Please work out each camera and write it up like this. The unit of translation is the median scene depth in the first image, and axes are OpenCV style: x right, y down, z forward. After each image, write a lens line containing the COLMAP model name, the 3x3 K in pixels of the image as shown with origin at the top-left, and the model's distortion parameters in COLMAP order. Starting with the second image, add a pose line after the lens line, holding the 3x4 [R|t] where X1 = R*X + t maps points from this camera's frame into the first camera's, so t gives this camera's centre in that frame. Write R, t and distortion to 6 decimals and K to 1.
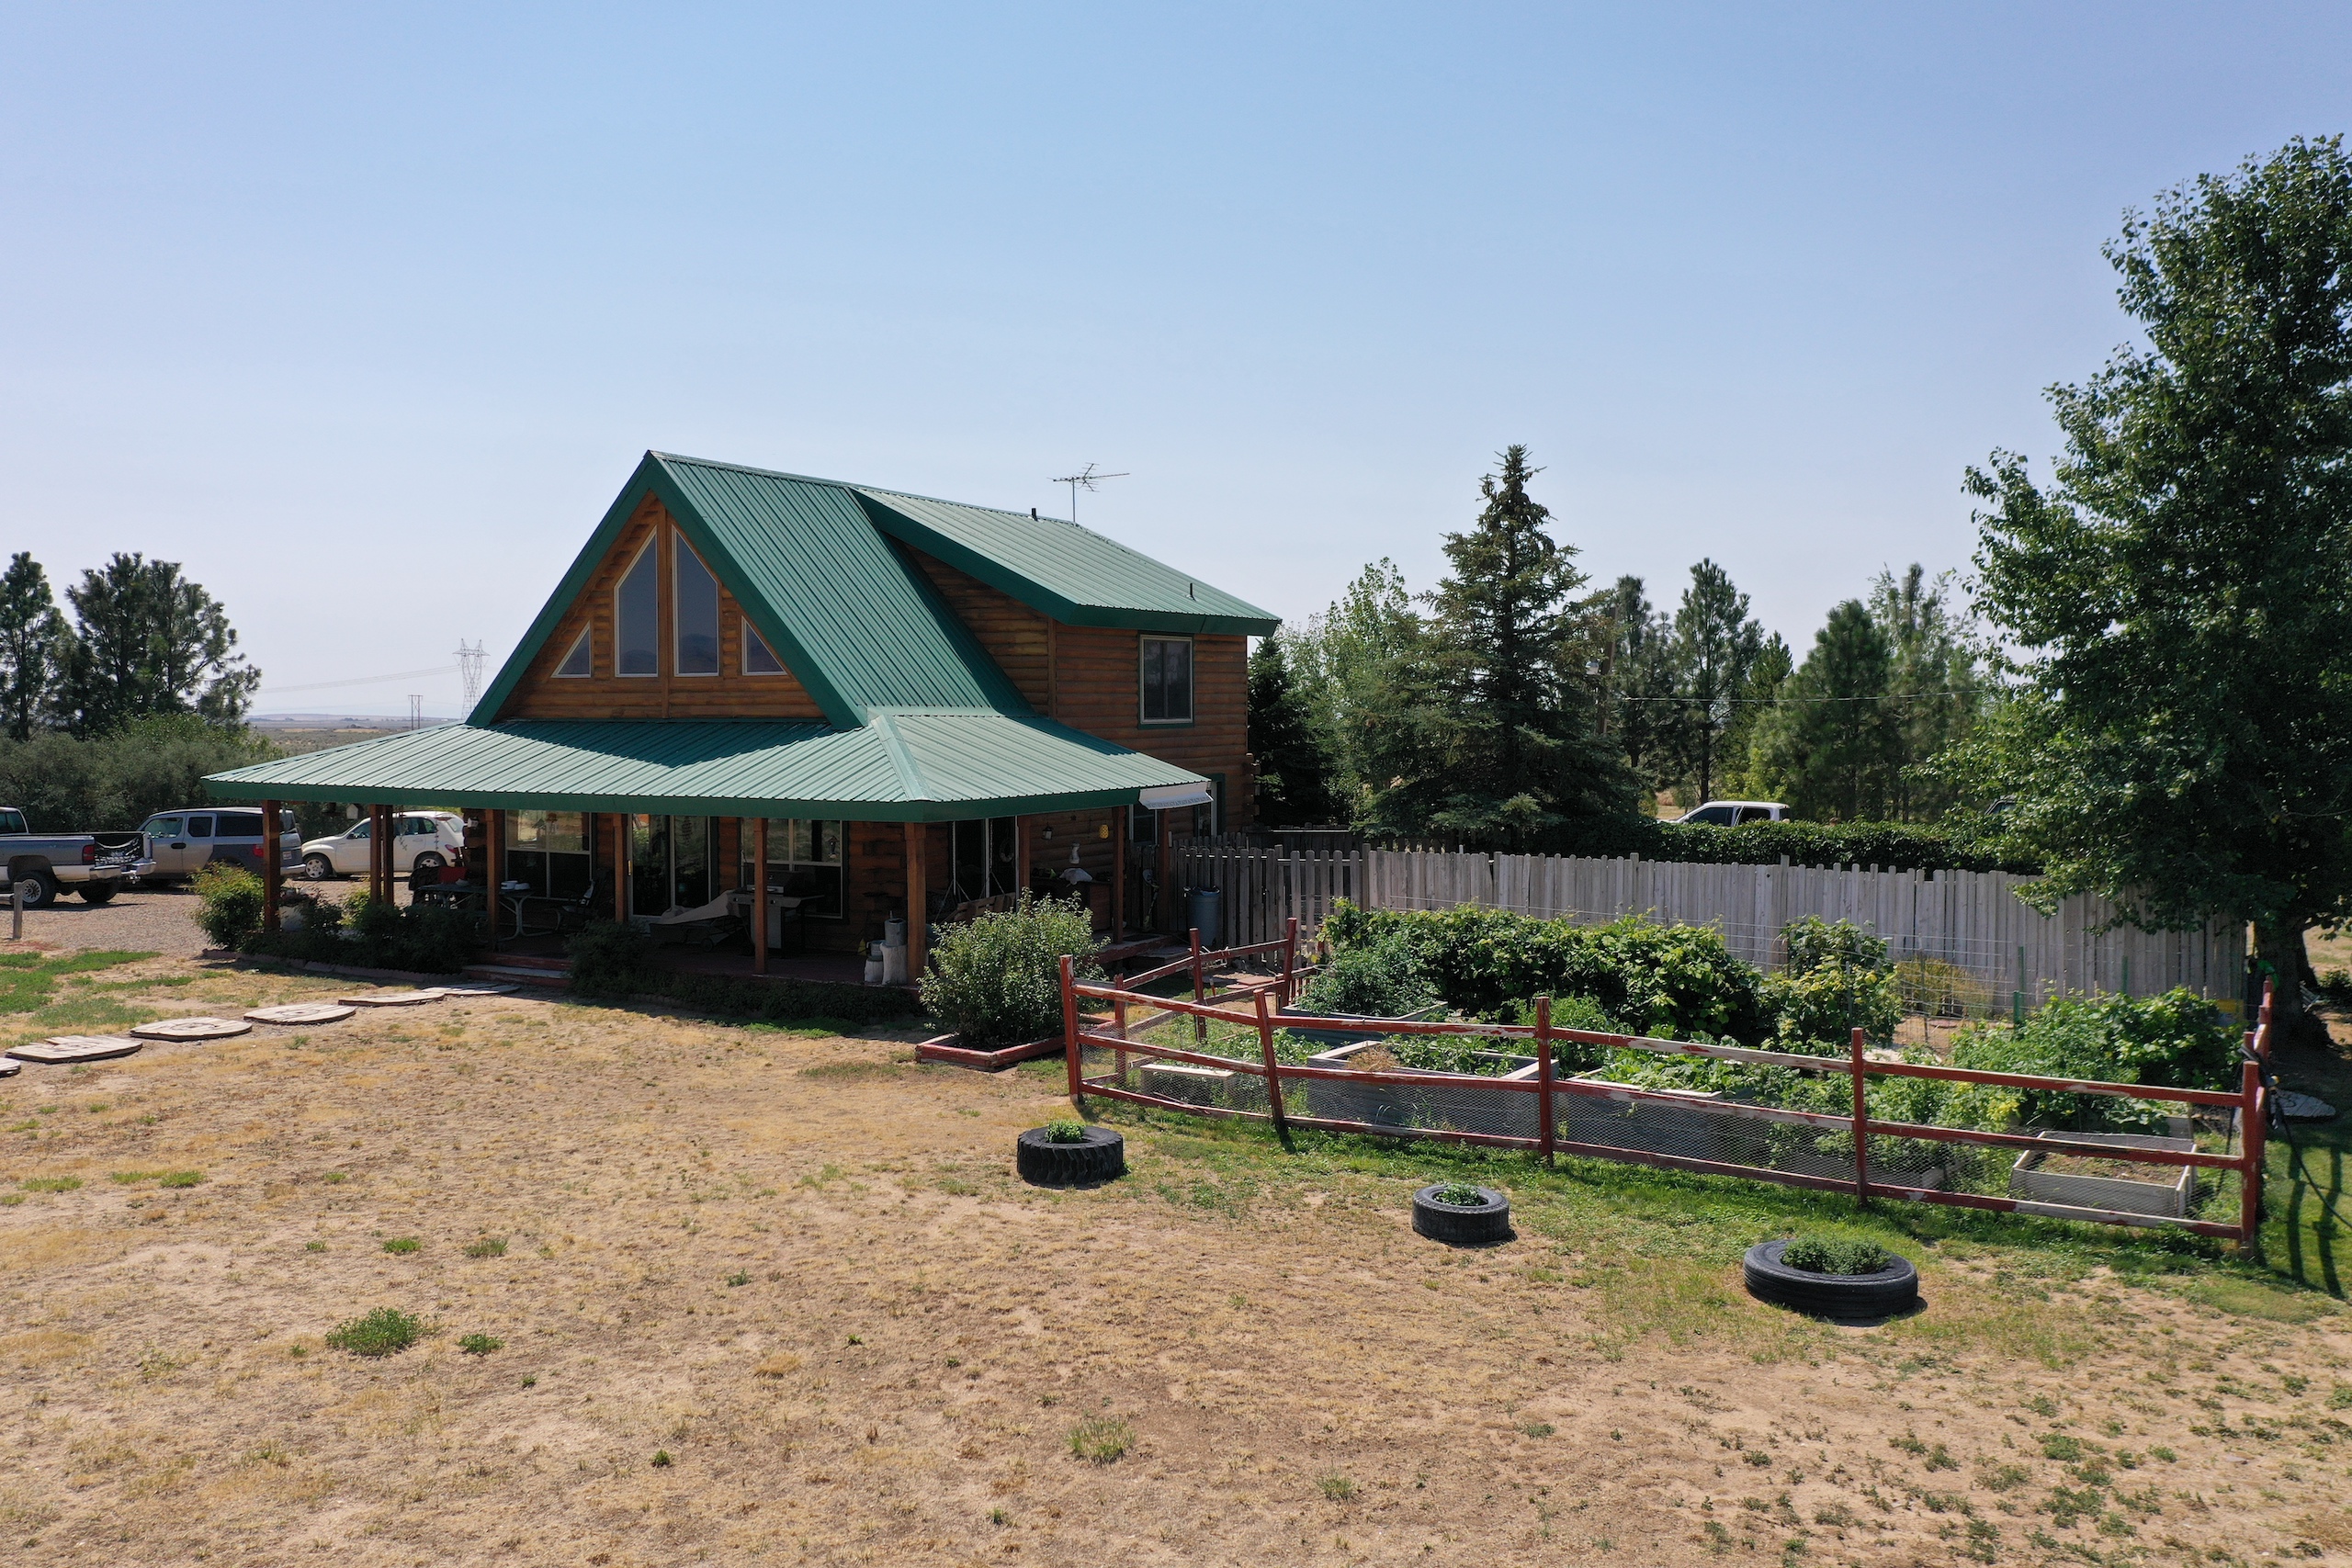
lens RADIAL K [[1879.7, 0, 1179.7], [0, 1879.7, 792.2], [0, 0, 1]] dist [0.033171, 0.004961]
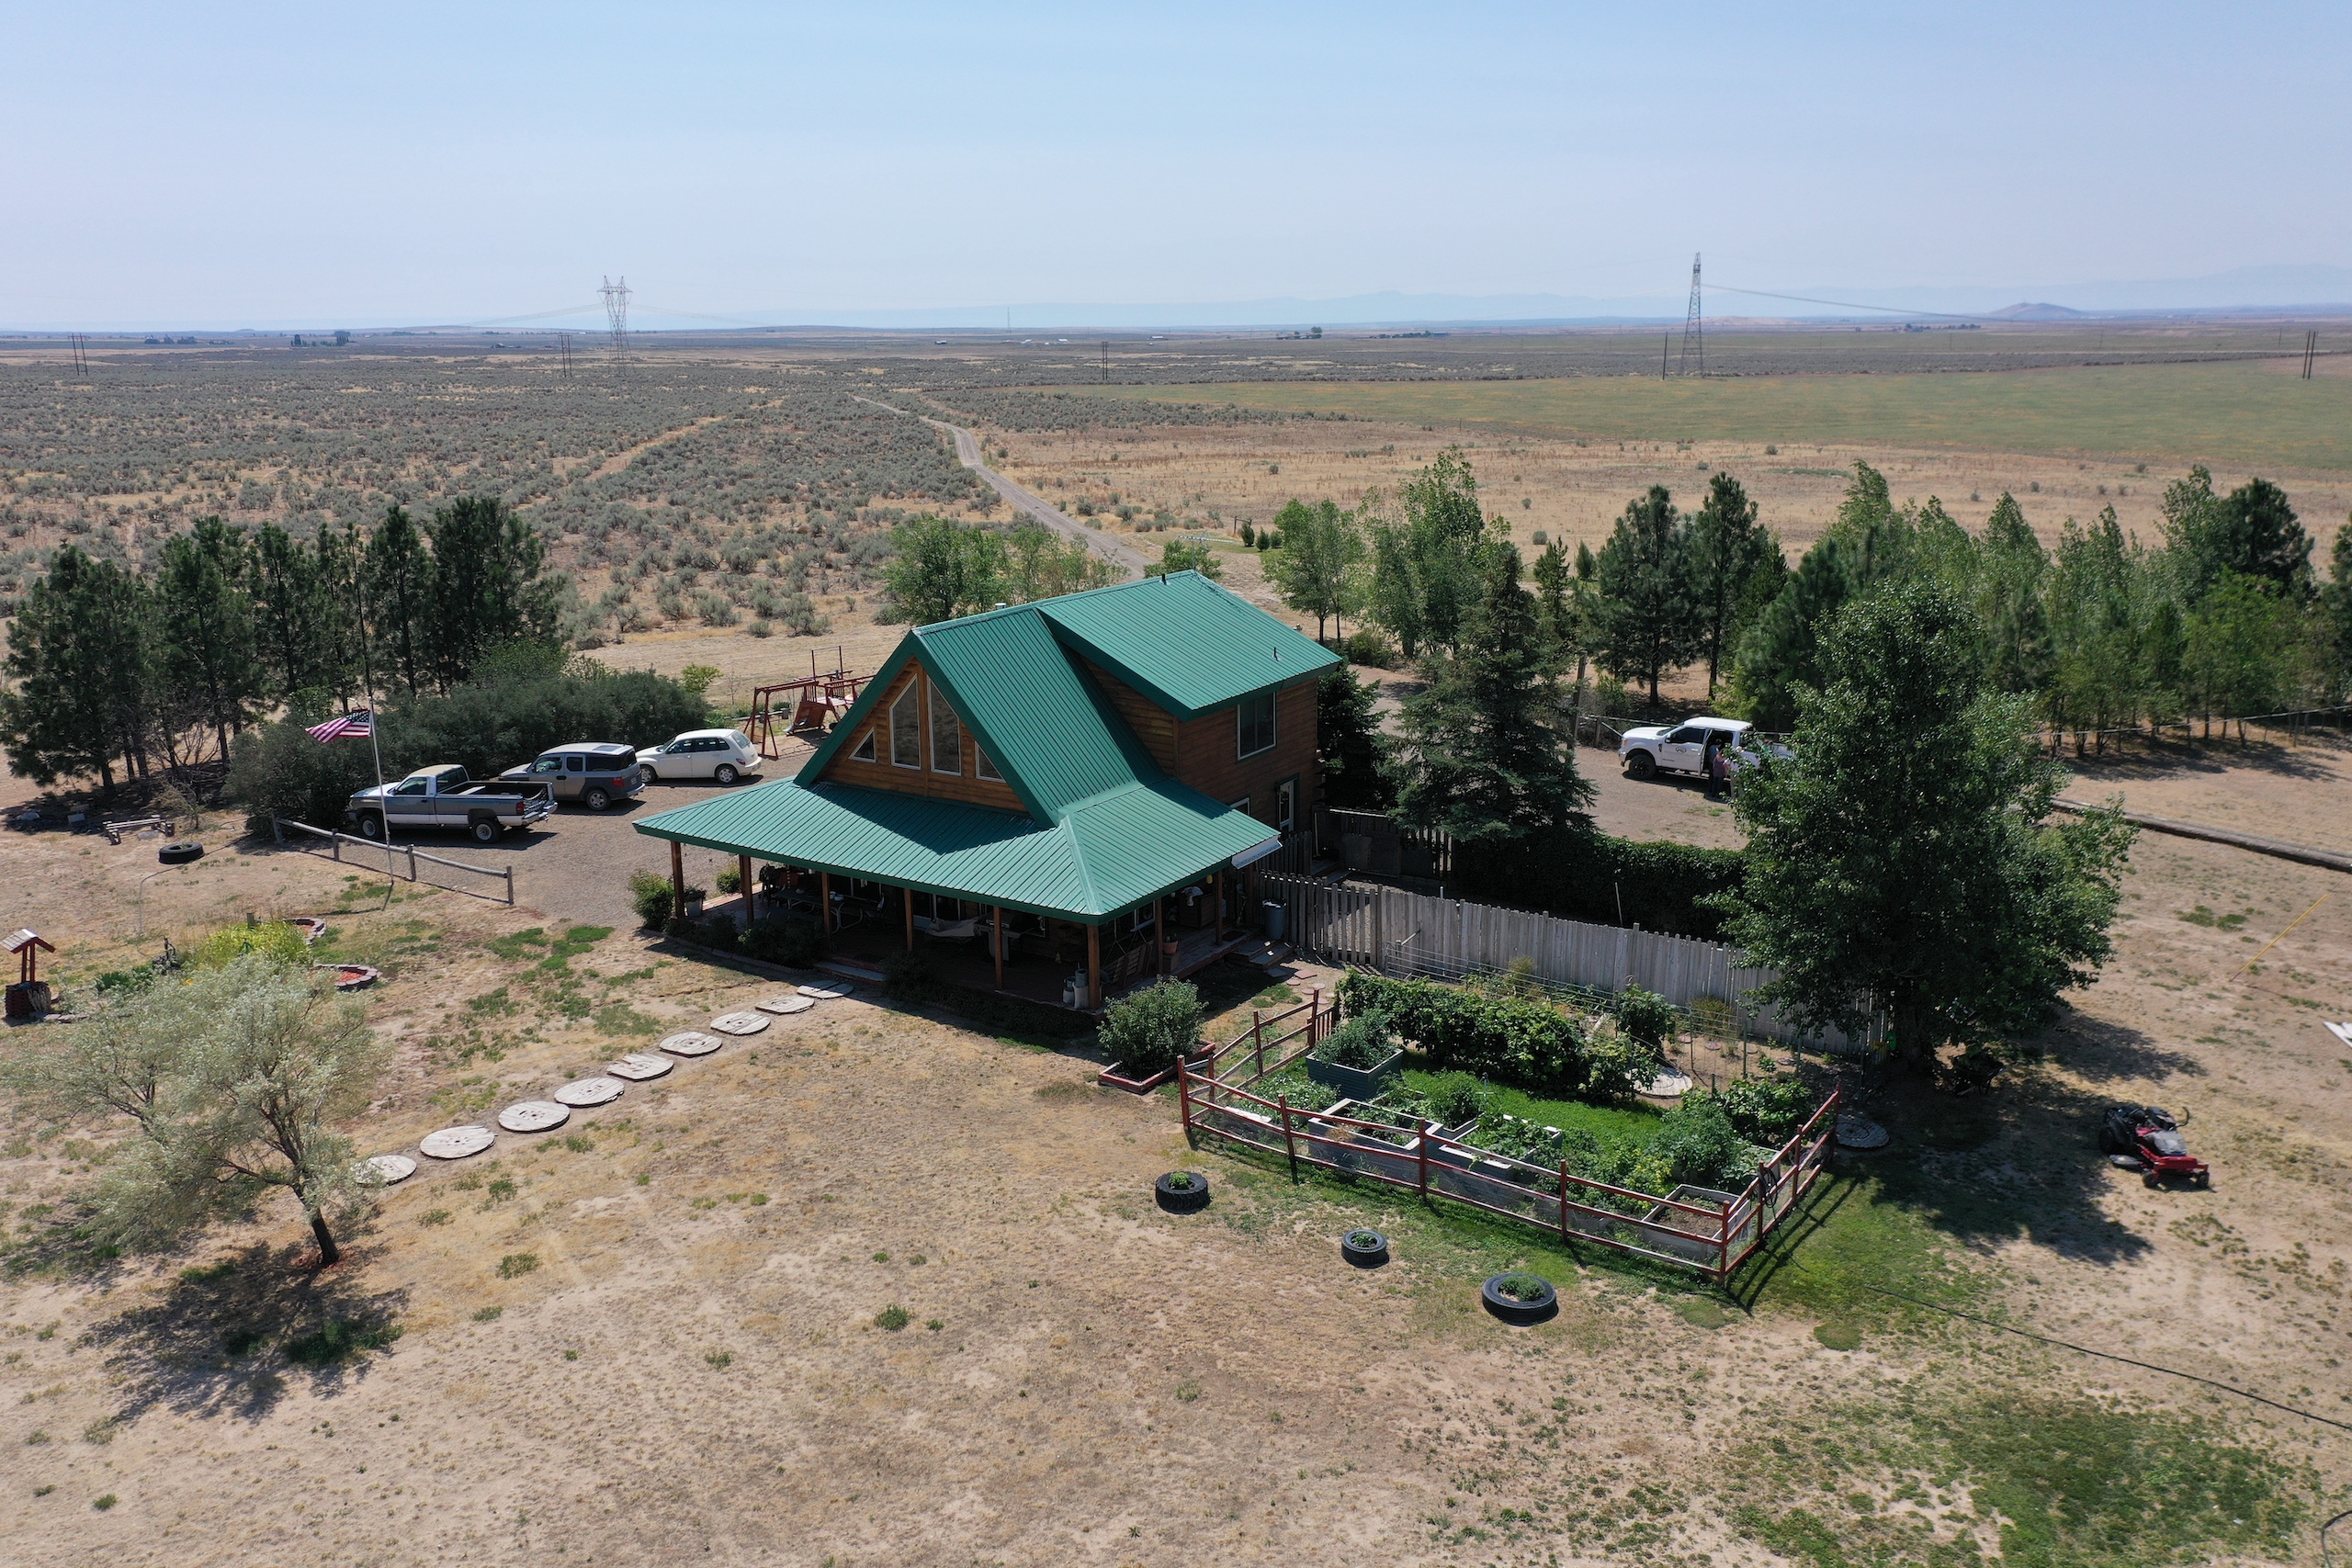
lens RADIAL K [[1879.7, 0, 1176.9], [0, 1879.7, 780.6], [0, 0, 1]] dist [0.033171, 0.004961]
pose [[0.997234, 0.006343, -0.074059, 0.089153], [0.008386, 0.980388, 0.196897, -0.682558], [0.073856, -0.196974, 0.977623, -0.946674]]
